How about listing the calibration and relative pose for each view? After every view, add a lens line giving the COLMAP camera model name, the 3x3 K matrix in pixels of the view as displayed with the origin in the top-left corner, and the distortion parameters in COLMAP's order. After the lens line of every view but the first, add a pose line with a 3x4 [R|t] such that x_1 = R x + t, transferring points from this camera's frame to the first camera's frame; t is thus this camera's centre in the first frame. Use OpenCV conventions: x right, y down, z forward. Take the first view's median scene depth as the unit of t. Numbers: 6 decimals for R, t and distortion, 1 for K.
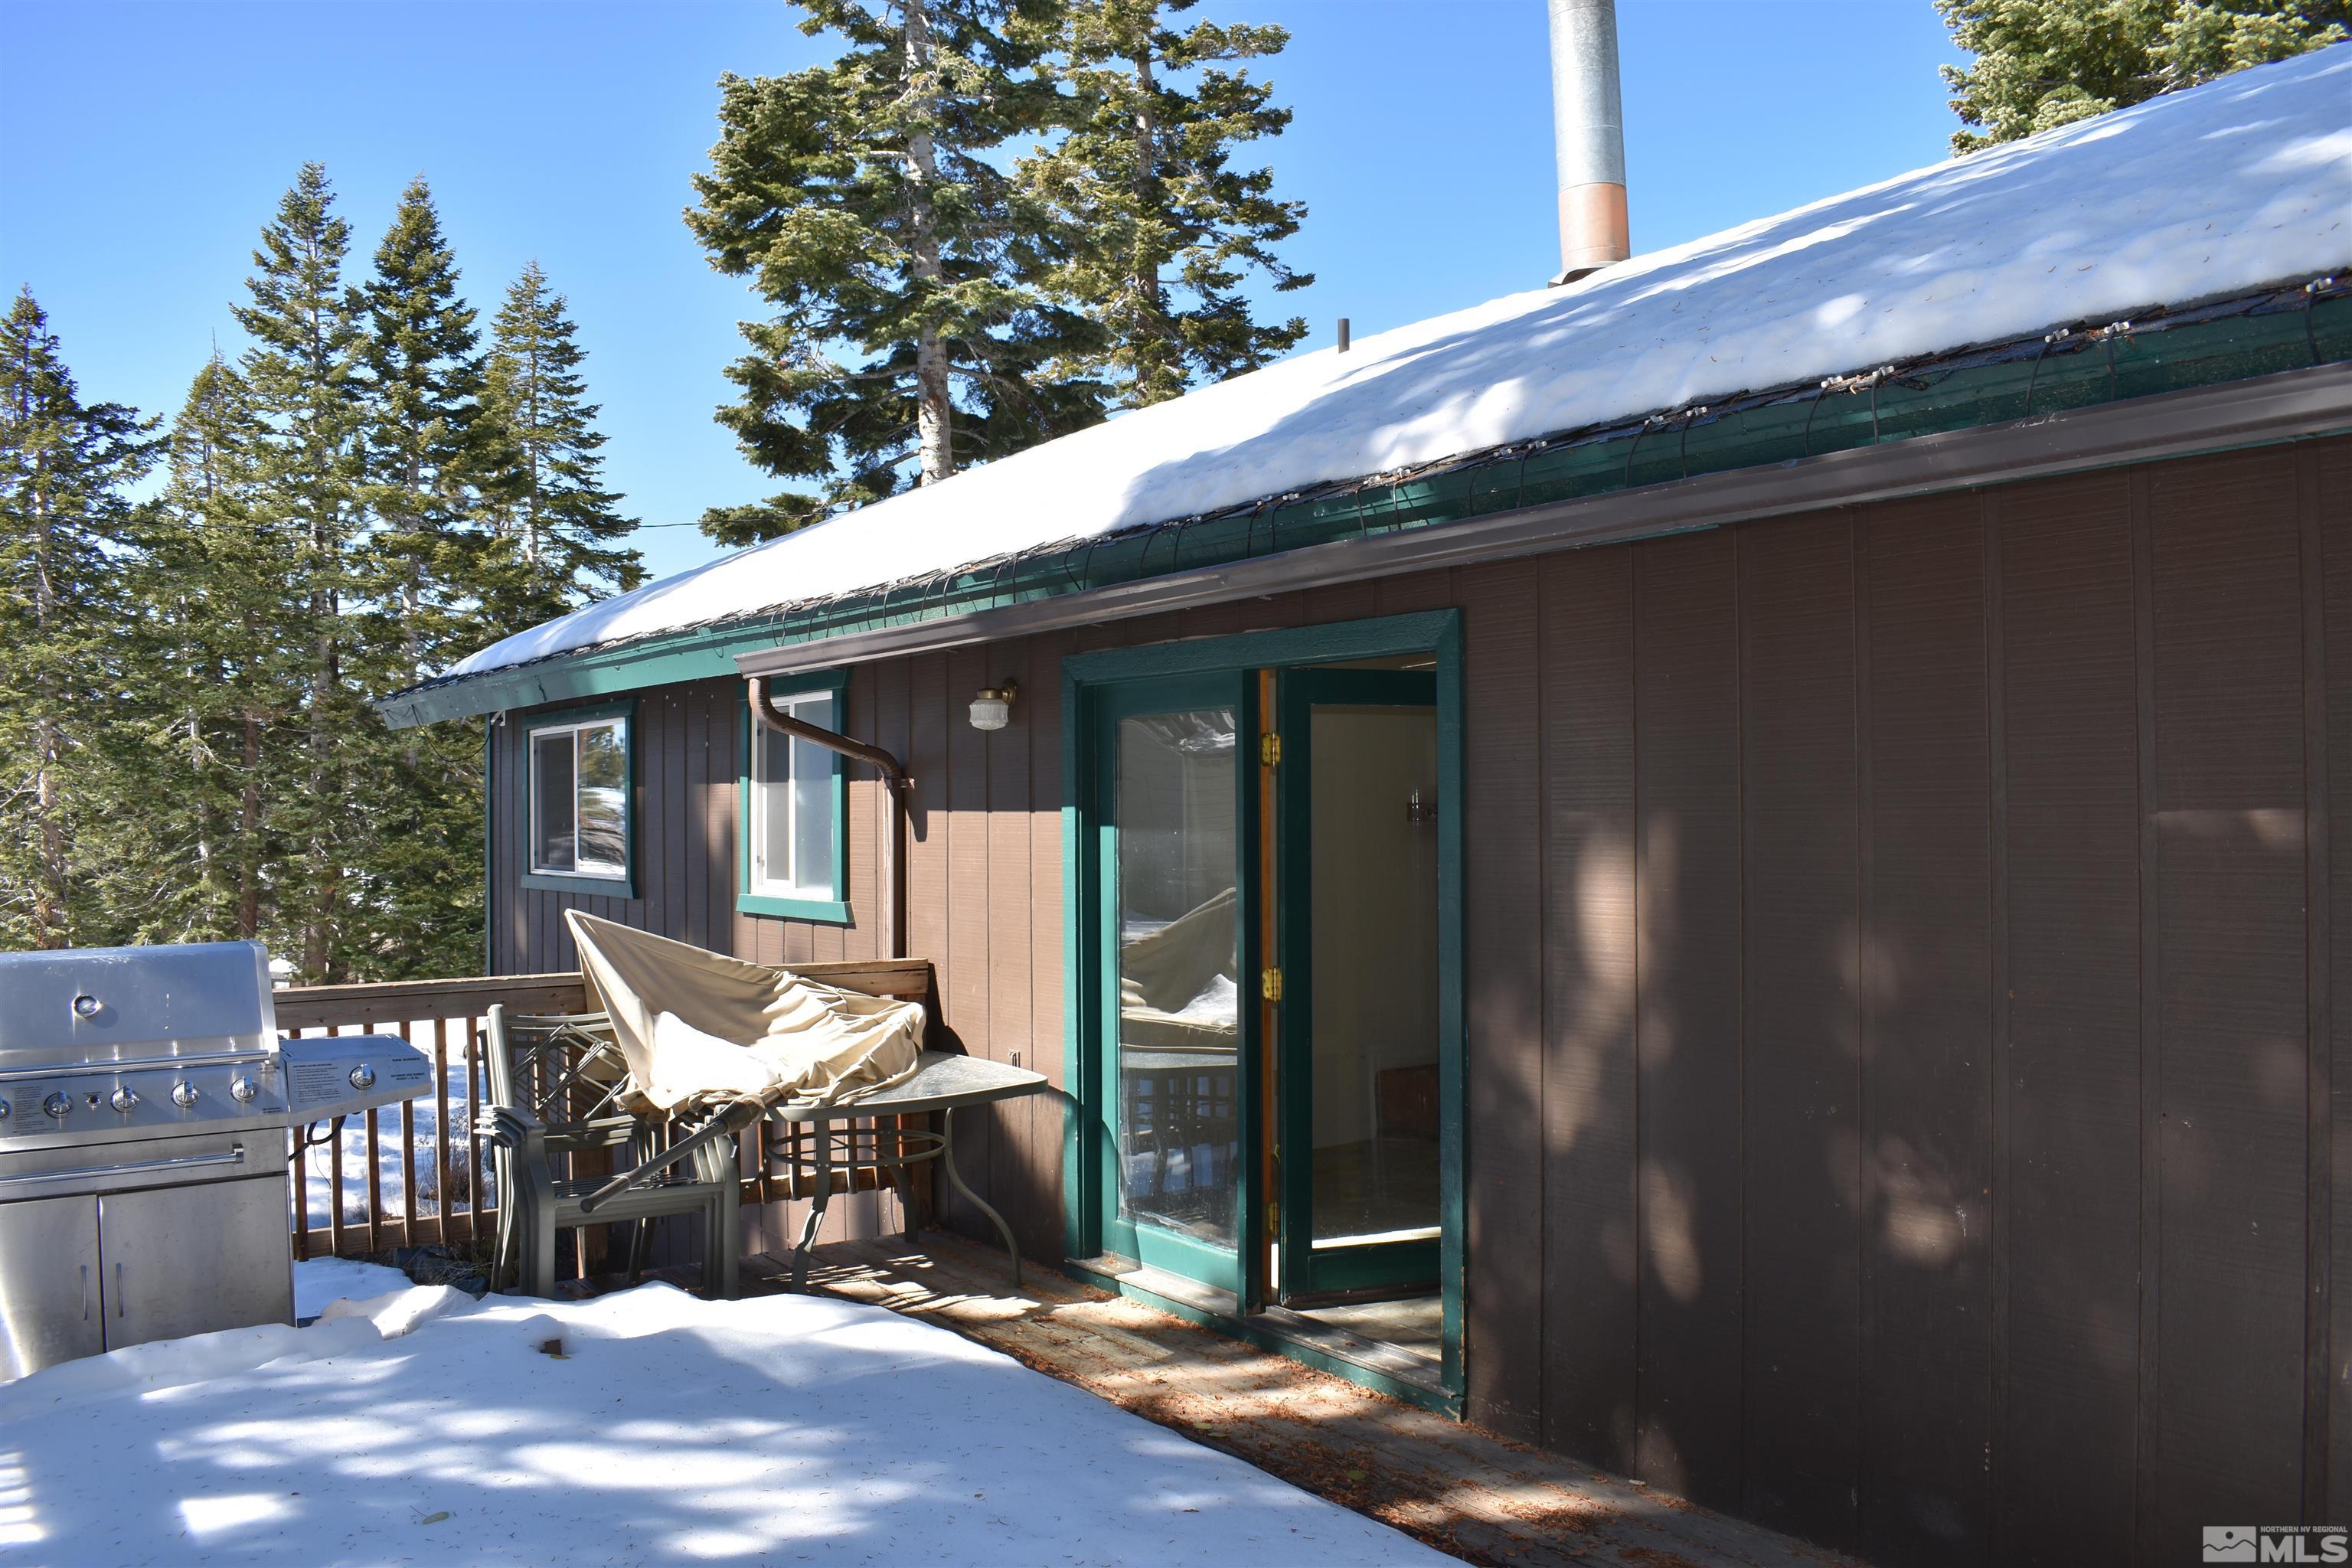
lens RADIAL K [[1841.0, 0, 1175.1], [0, 1841.0, 780.9], [0, 0, 1]] dist [-0.091702, 0.014461]
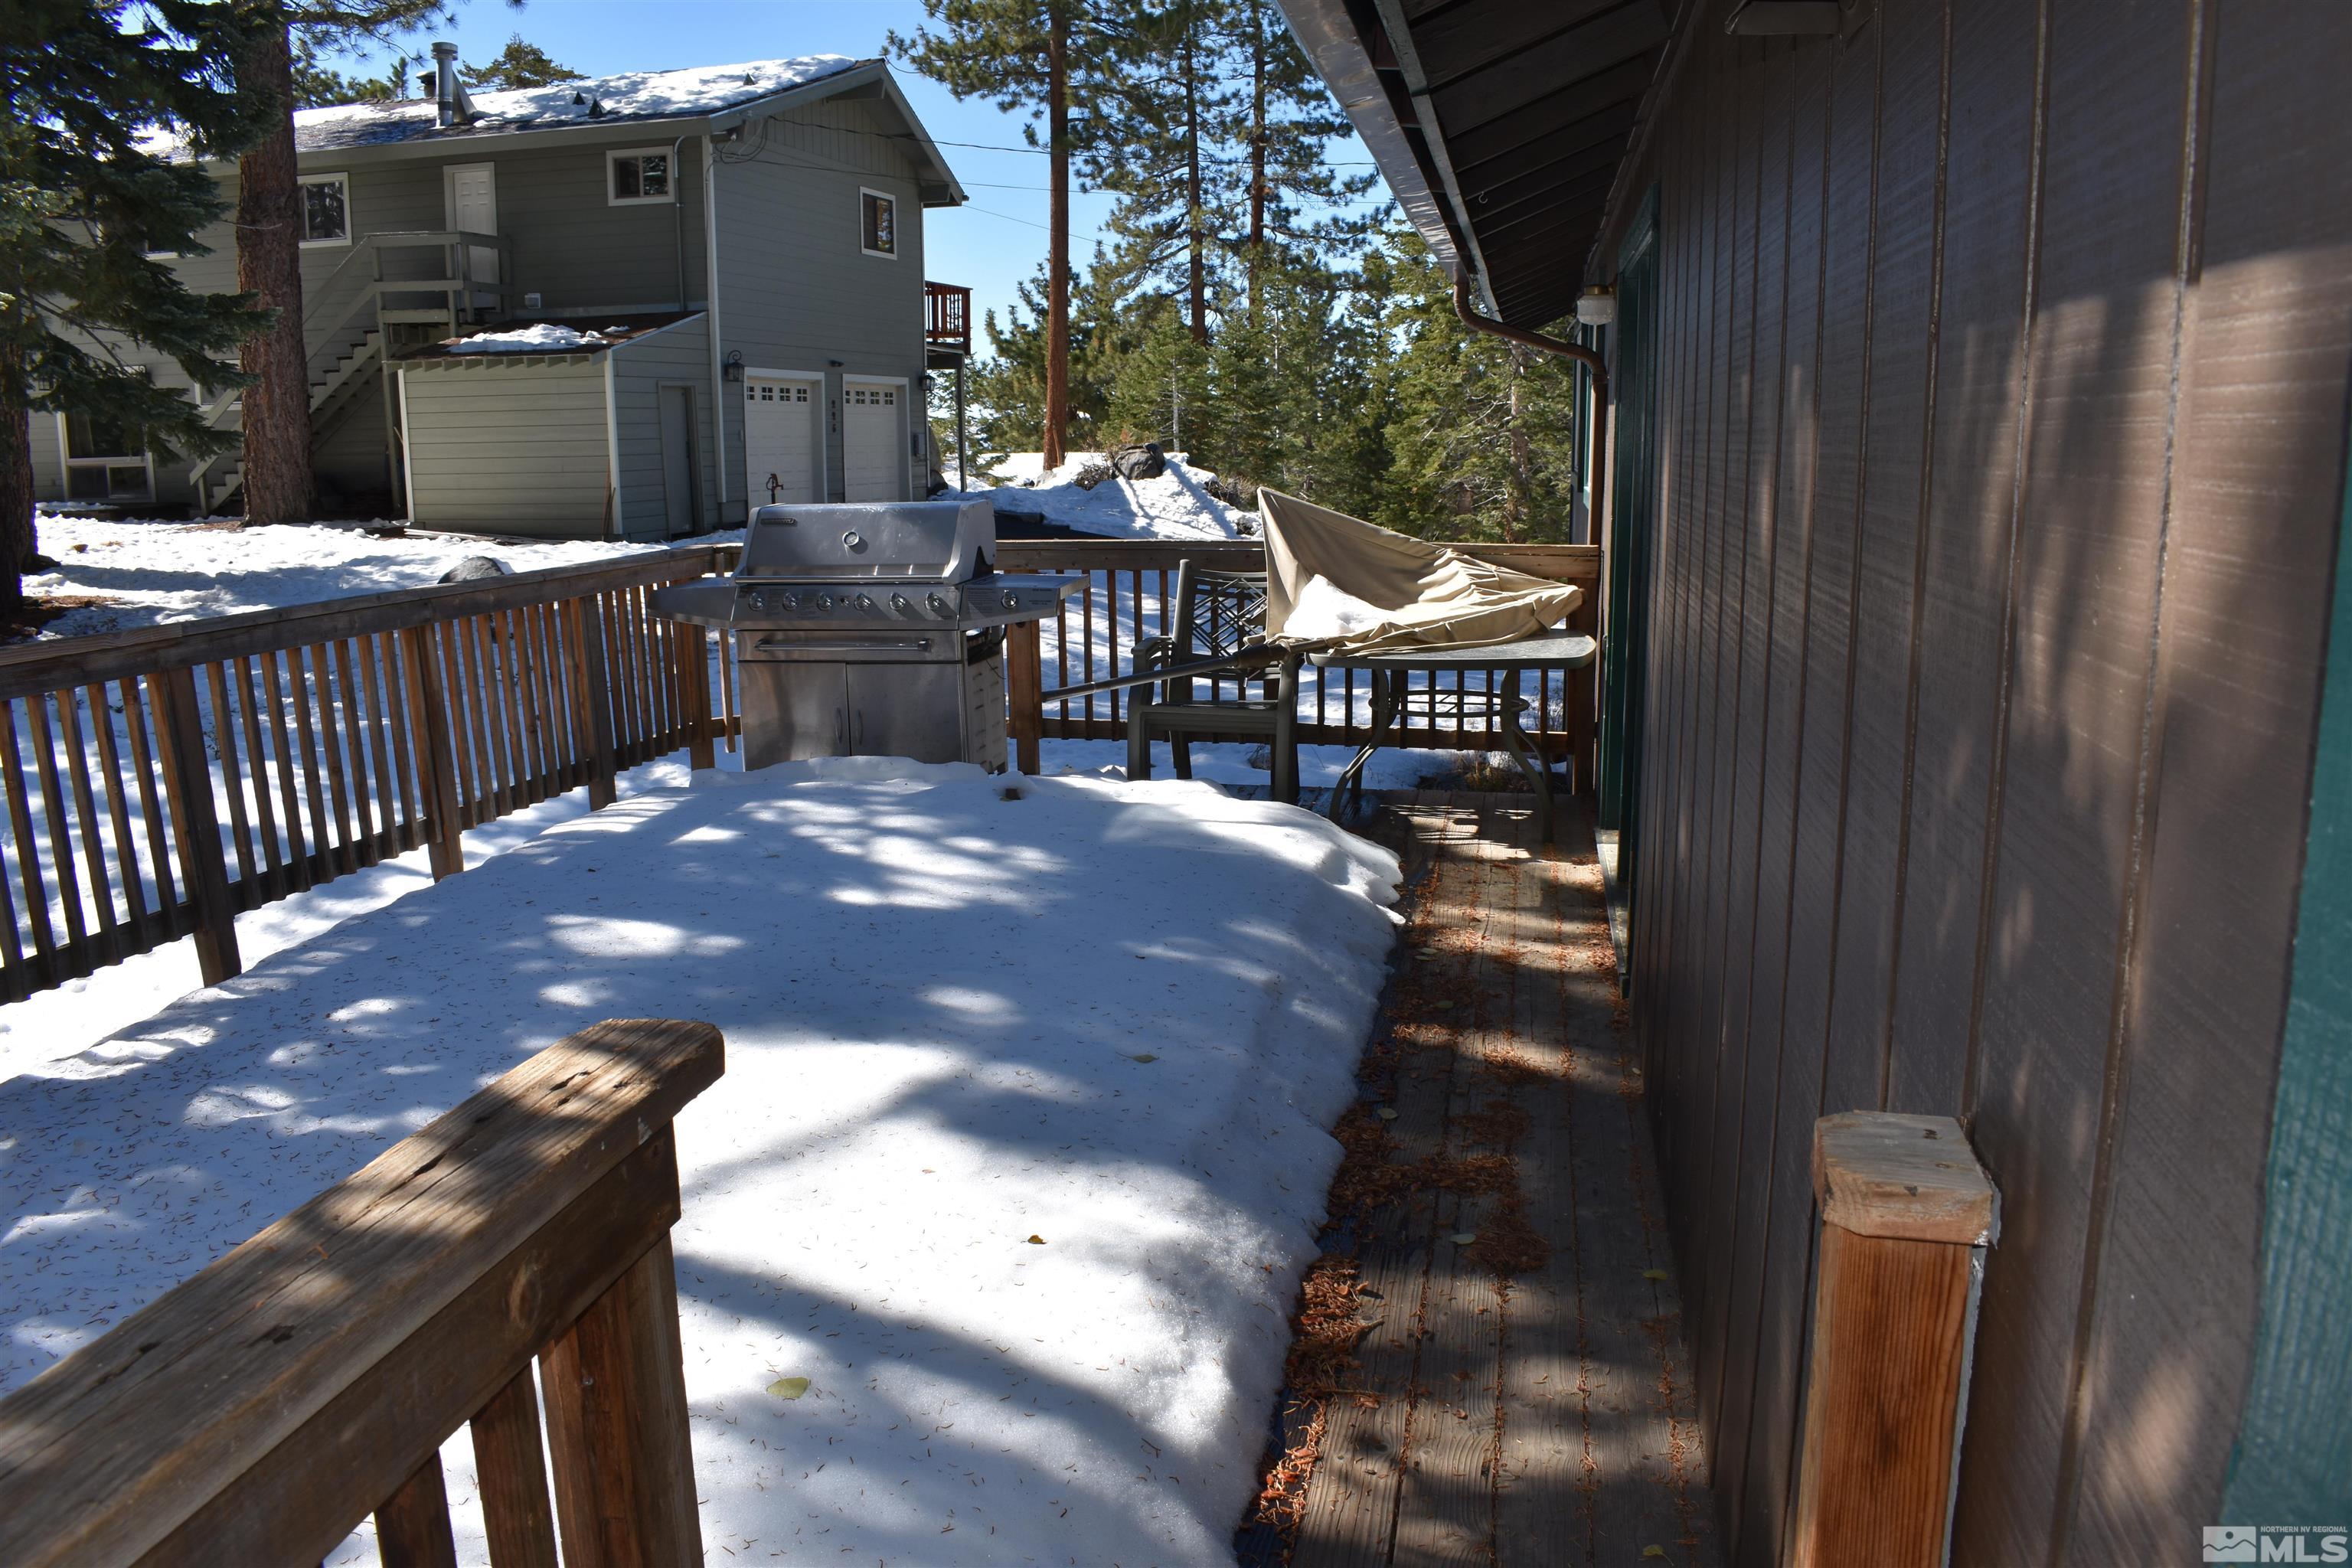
lens RADIAL K [[1841.0, 0, 1175.3], [0, 1841.0, 786.9], [0, 0, 1]] dist [-0.091702, 0.014461]
pose [[0.676927, 0.140538, -0.722509, 0.668264], [0.015807, 0.978601, 0.205161, 0.016071], [0.735881, -0.150300, 0.660219, 0.130984]]
